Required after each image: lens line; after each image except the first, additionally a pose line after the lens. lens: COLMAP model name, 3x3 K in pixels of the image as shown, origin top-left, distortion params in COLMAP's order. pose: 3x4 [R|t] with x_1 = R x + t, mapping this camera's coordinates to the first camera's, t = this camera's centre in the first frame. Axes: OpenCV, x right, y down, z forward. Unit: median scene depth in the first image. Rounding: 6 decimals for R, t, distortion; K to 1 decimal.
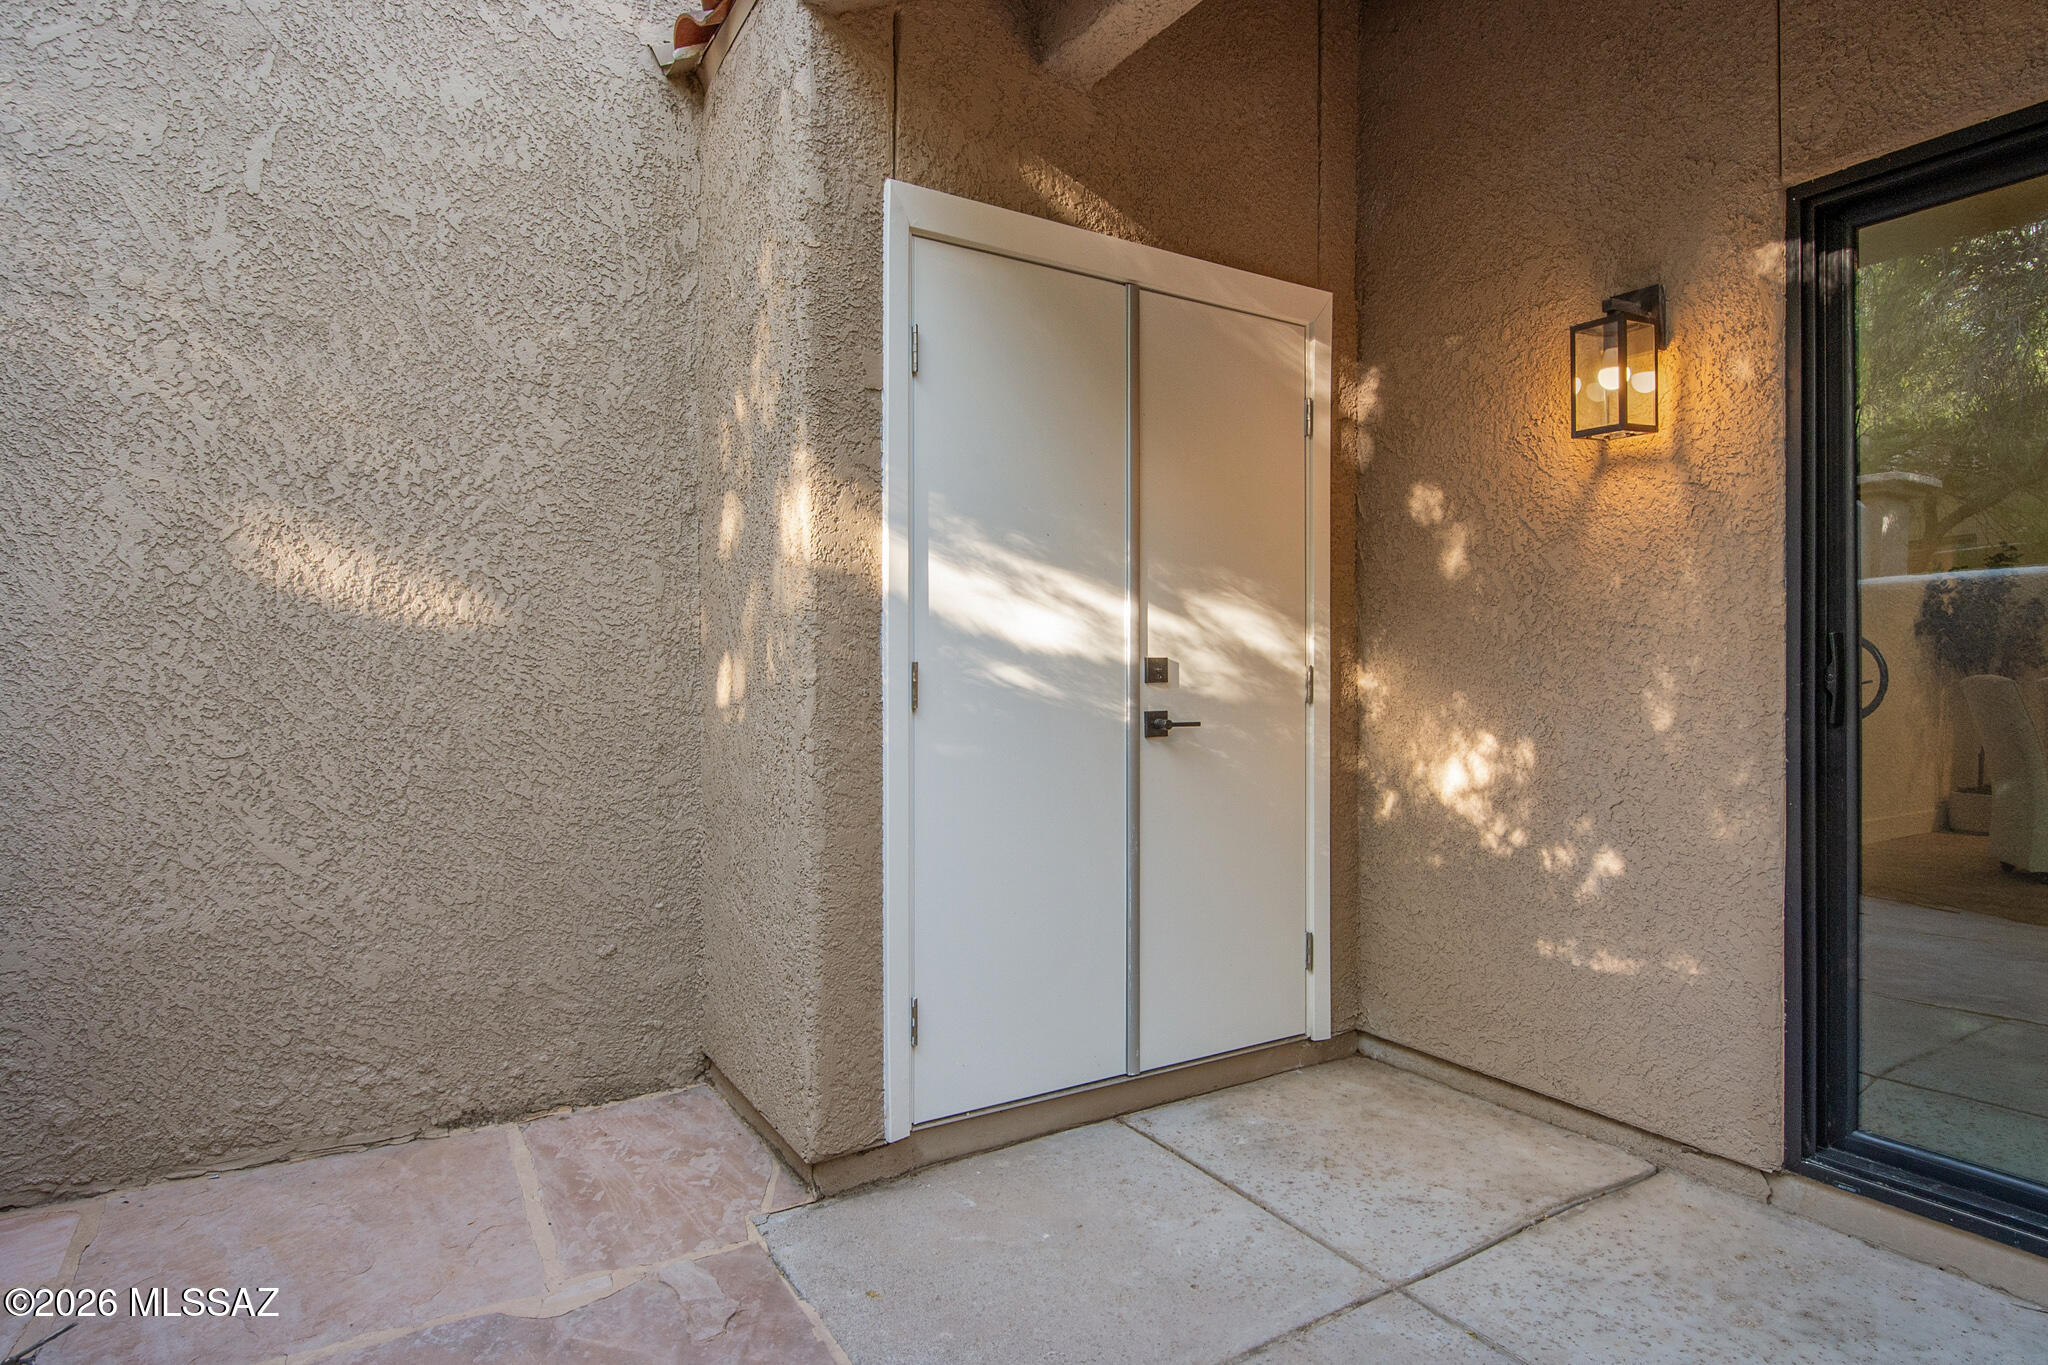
lens RADIAL K [[1080.4, 0, 1024.0], [0, 1080.4, 682.5], [0, 0, 1]] dist [-0.002771, -0.001435]
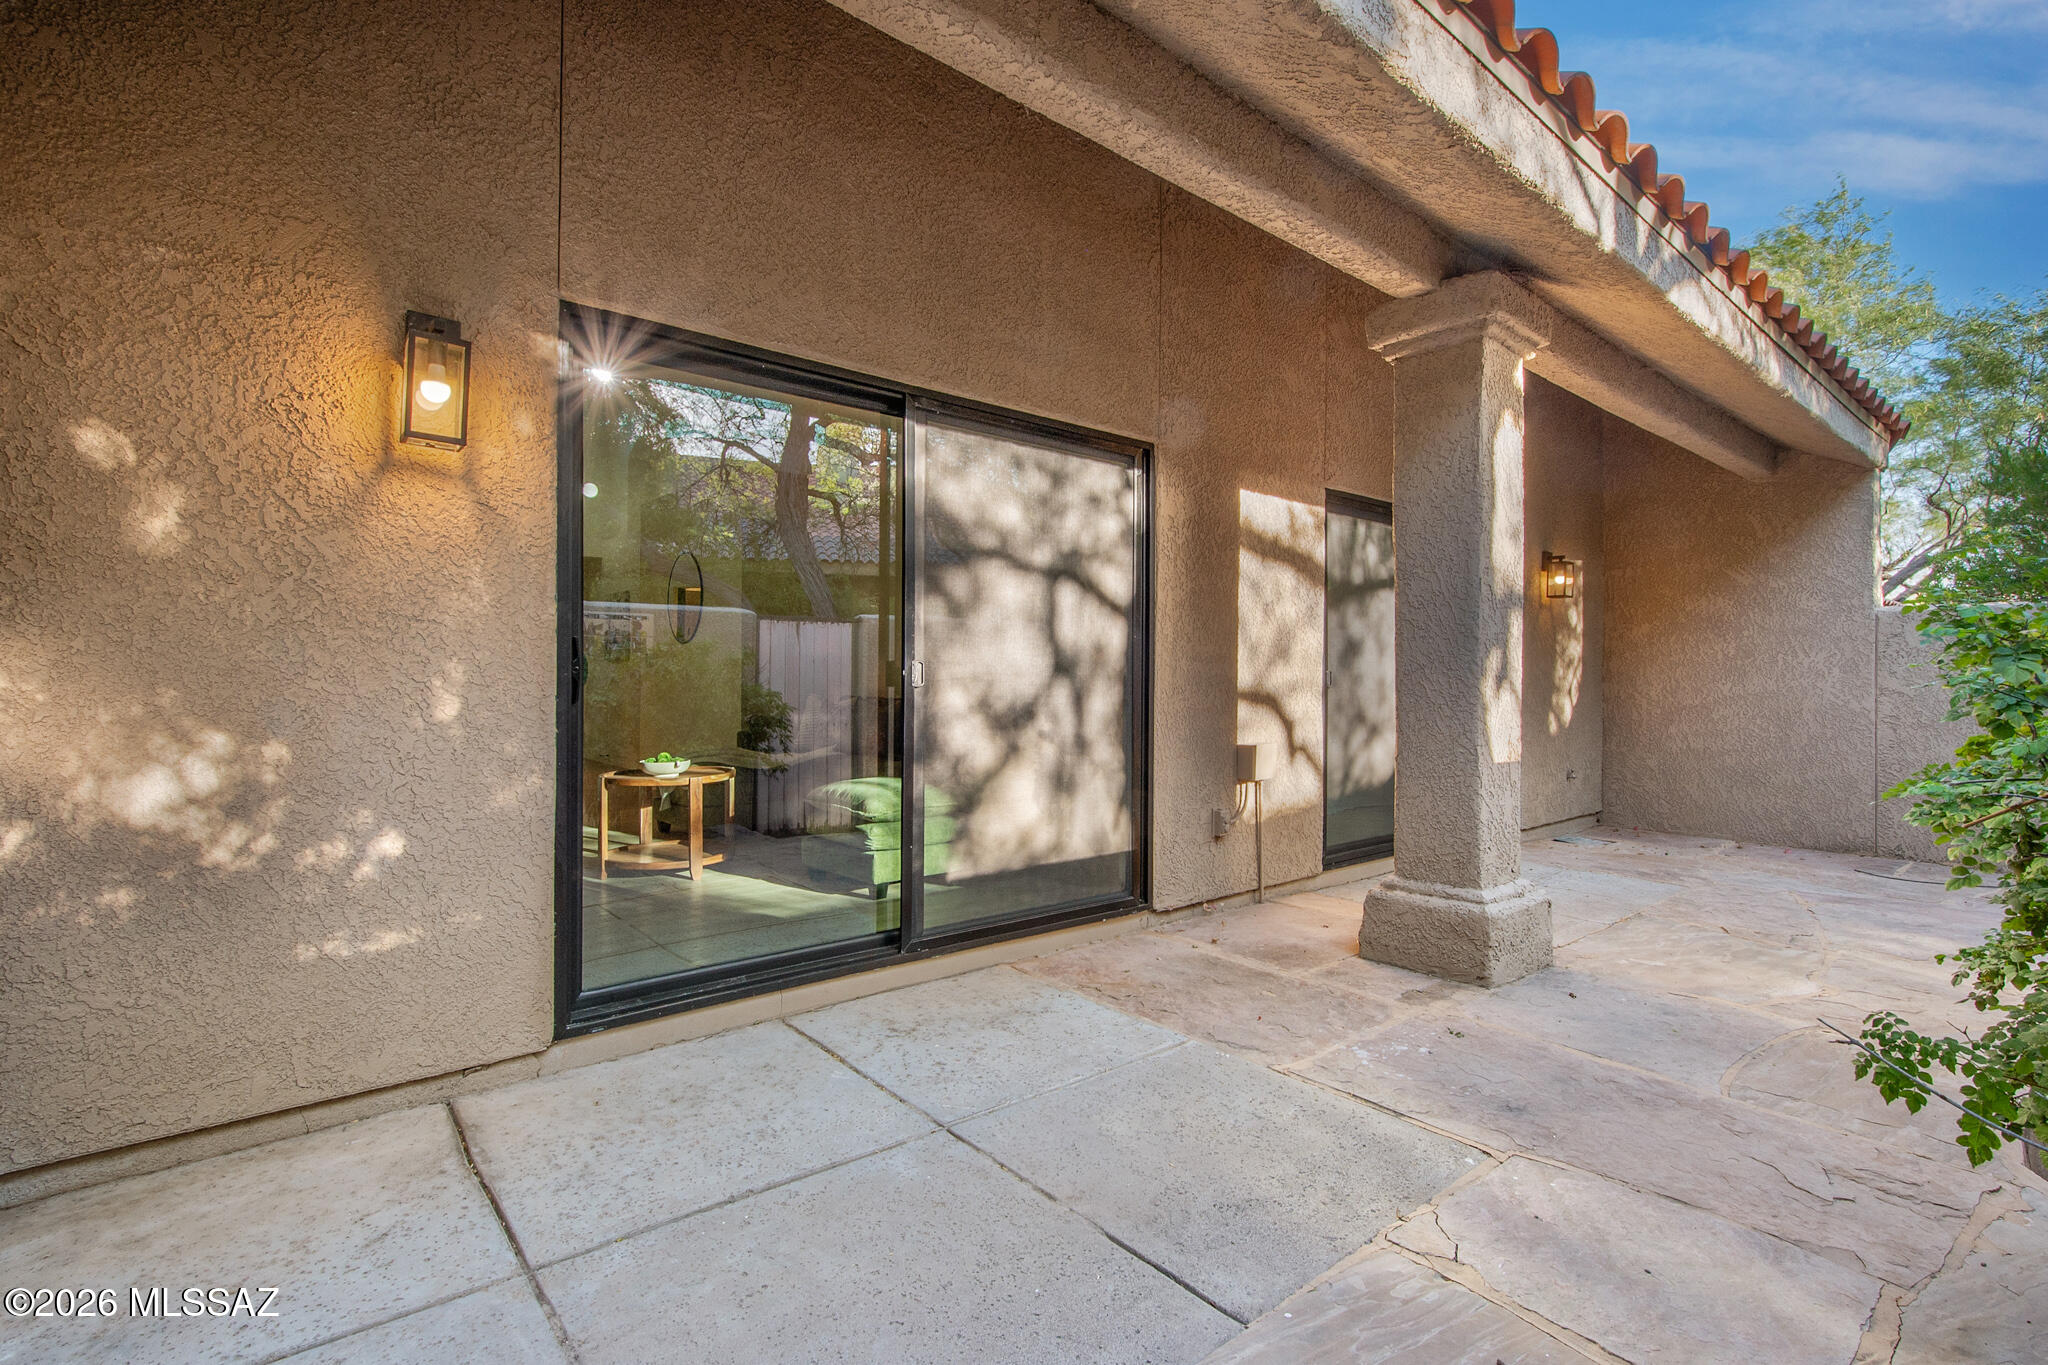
lens RADIAL K [[960.4, 0, 1024.0], [0, 960.4, 682.5], [0, 0, 1]] dist [-0.001032, 0.000328]
pose [[-0.139424, -0.003867, 0.990225, -0.471293], [0.001887, 0.999990, 0.004171, 0.007455], [-0.990231, 0.002450, -0.139416, 0.521124]]
